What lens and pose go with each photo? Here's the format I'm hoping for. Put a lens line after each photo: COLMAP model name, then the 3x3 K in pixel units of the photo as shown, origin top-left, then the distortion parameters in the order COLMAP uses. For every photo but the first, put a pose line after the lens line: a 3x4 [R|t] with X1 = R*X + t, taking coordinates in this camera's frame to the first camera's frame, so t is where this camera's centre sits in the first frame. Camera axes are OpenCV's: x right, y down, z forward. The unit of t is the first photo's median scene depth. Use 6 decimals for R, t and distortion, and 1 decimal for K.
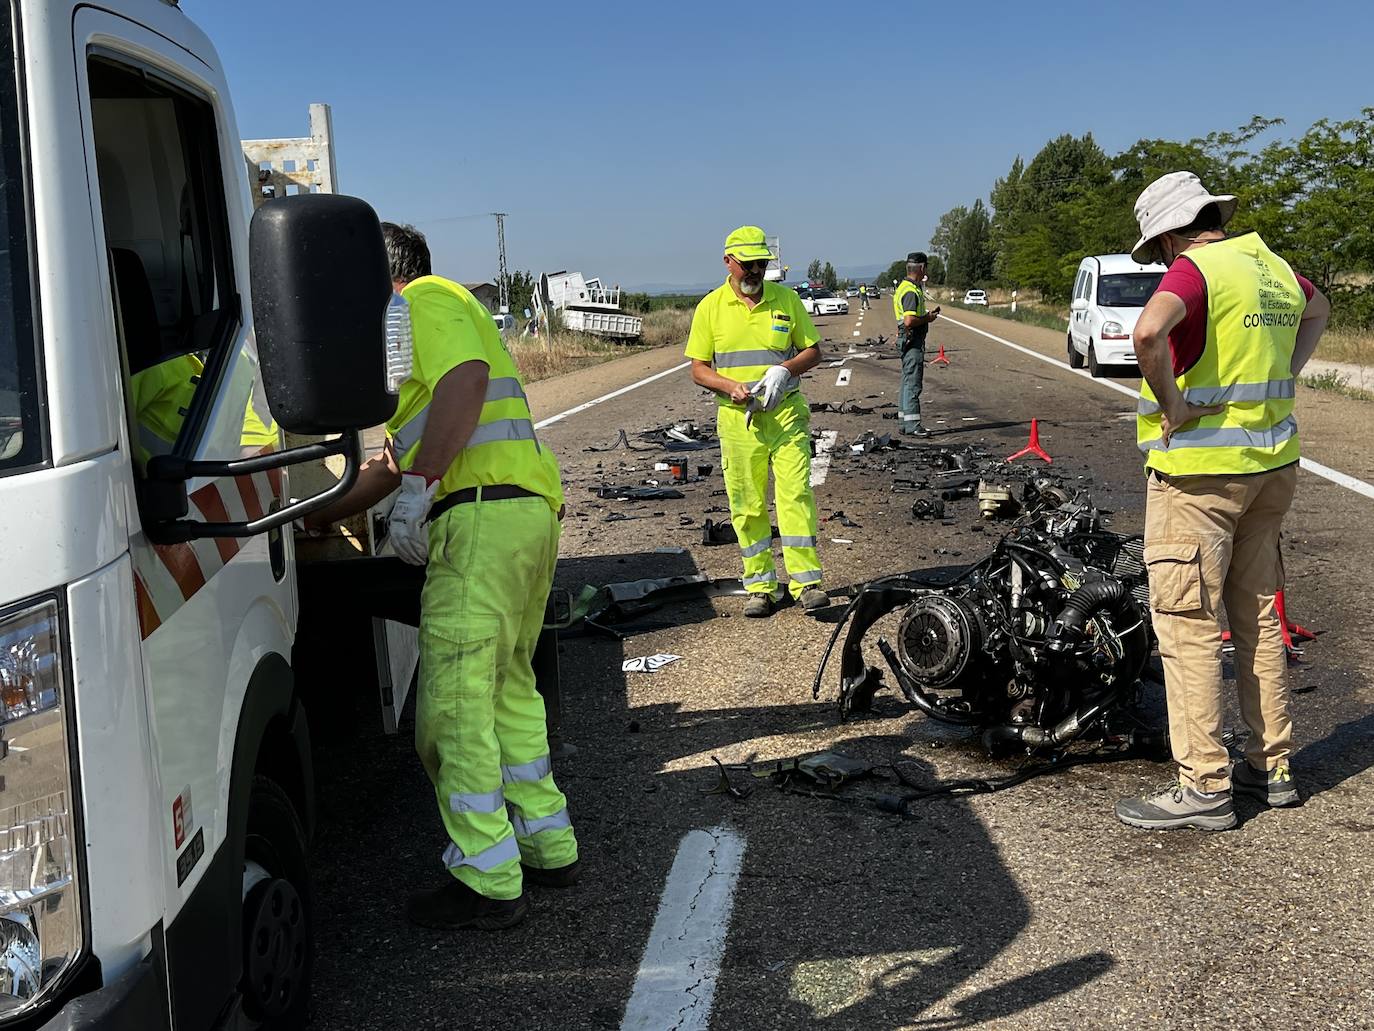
lens RADIAL K [[1636.1, 0, 687.0], [0, 1636.1, 515.5], [0, 0, 1]] dist [0.103569, -0.015652]
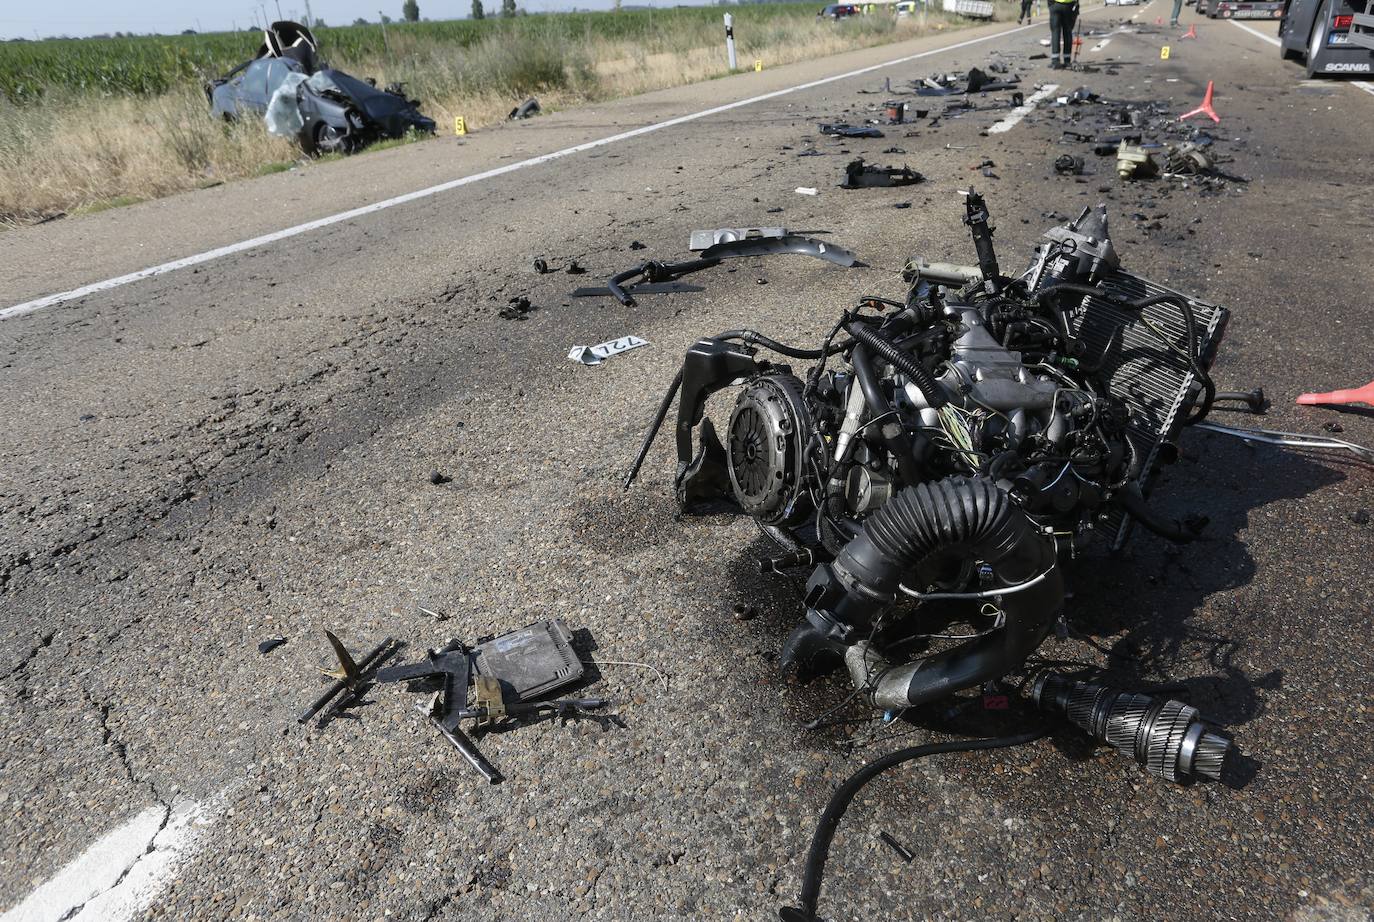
lens RADIAL K [[994.3, 0, 687.0], [0, 994.3, 461.0], [0, 0, 1]] dist [-0.003054, -0.001840]
pose [[0.961296, 0.135182, -0.240075, 0.091811], [-0.053016, 0.945833, 0.320297, -0.016278], [0.270369, -0.295172, 0.916392, 0.281716]]
